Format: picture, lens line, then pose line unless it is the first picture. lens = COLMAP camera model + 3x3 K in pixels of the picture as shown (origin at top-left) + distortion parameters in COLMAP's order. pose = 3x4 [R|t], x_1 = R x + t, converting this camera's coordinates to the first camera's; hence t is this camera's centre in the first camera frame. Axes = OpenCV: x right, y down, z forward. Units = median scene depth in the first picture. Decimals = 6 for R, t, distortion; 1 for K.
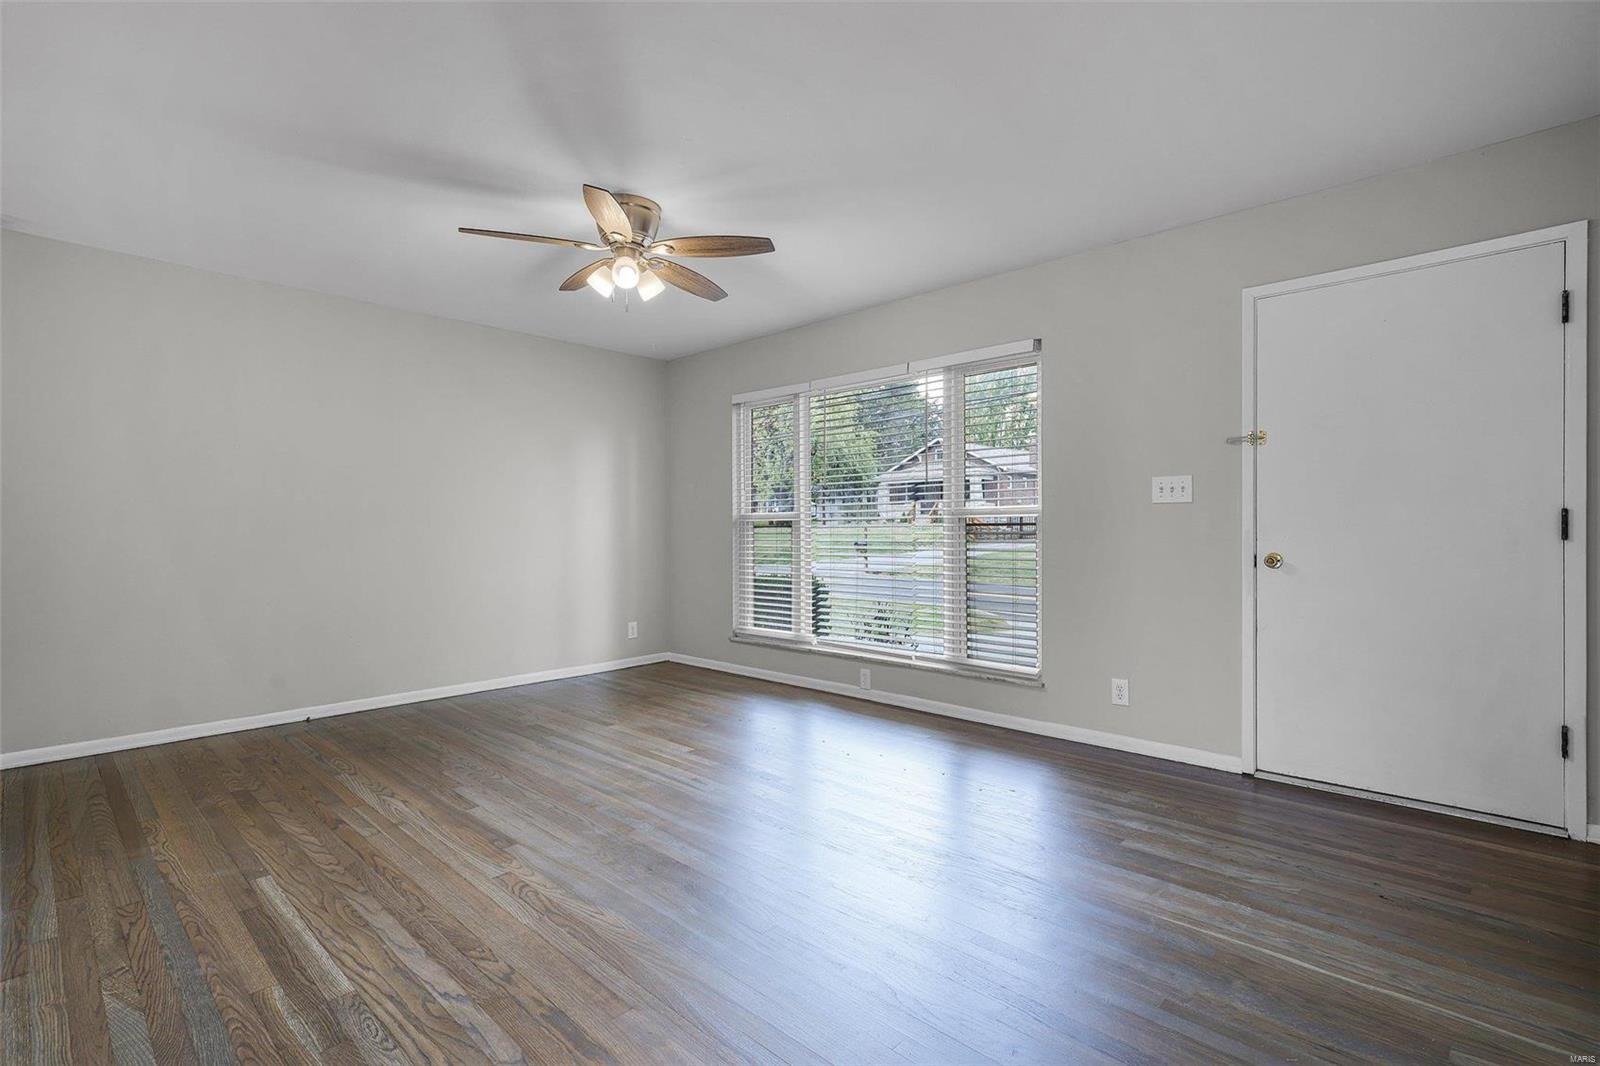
lens RADIAL K [[740.6, 0, 813.1], [0, 740.6, 532.1], [0, 0, 1]] dist [0.003578, 0.000146]
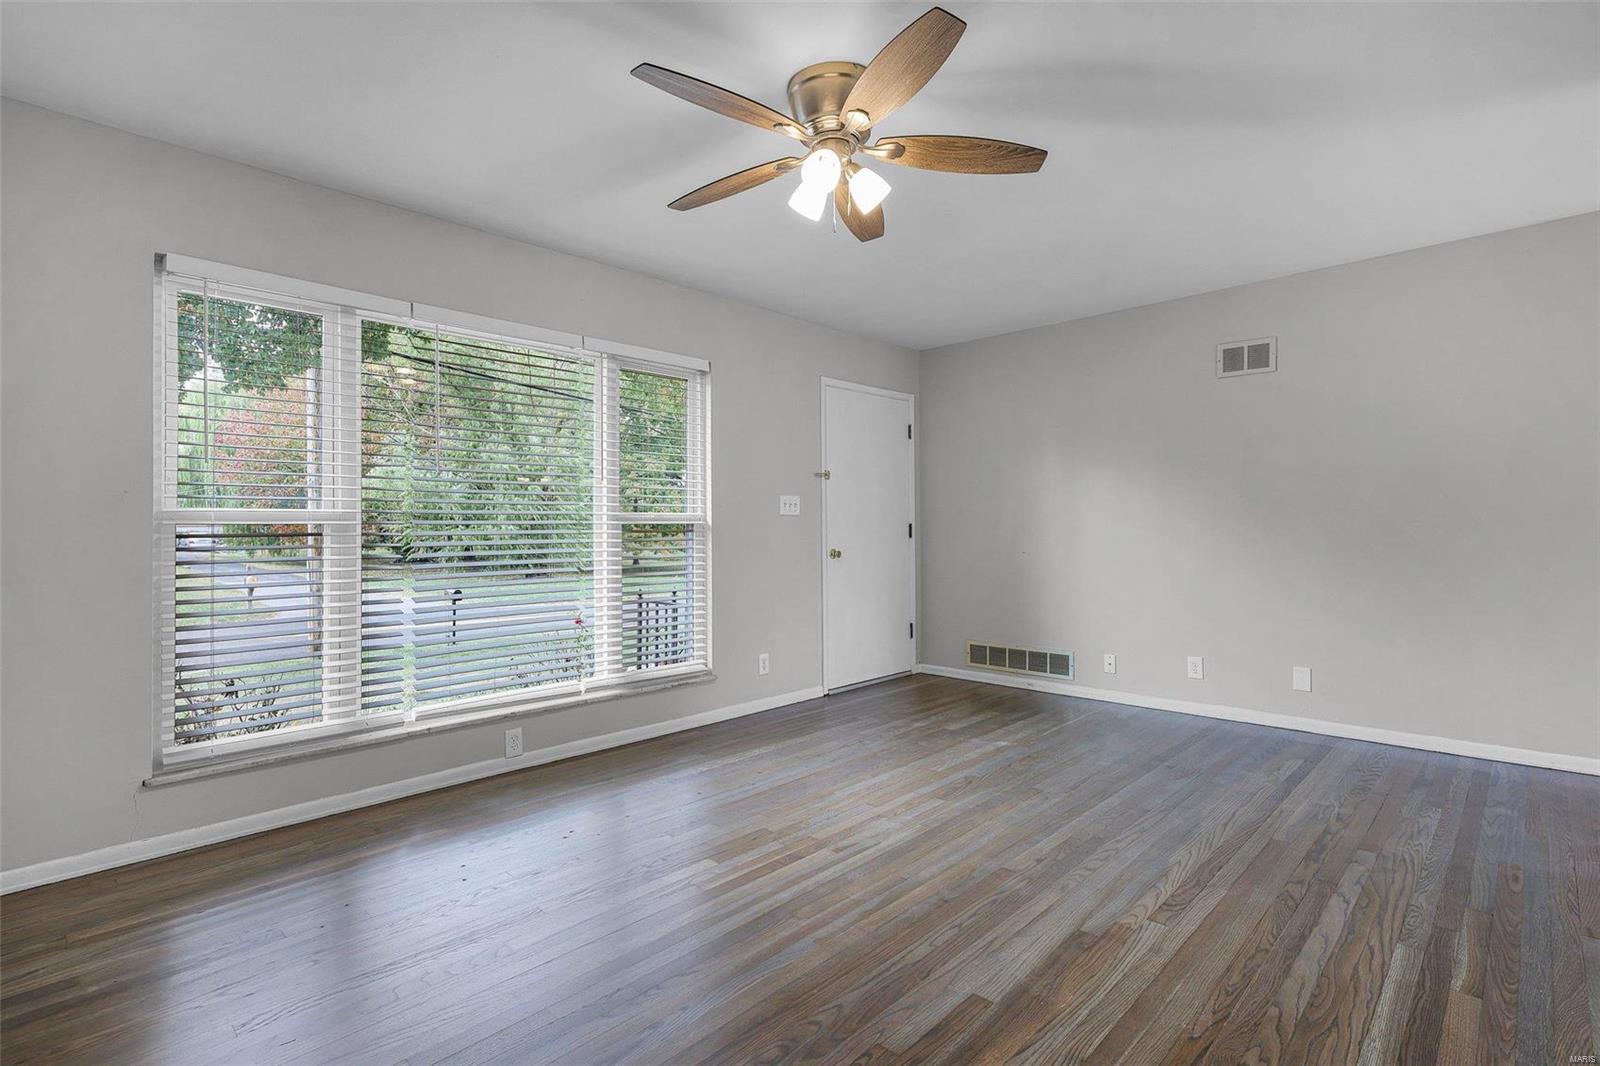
lens RADIAL K [[740.6, 0, 813.3], [0, 740.6, 528.9], [0, 0, 1]] dist [0.003578, 0.000146]
pose [[0.024261, 0.003749, 0.999699, -1.171468], [0.011385, 0.999927, -0.004026, -0.010537], [-0.999641, 0.011480, 0.024216, 1.227478]]
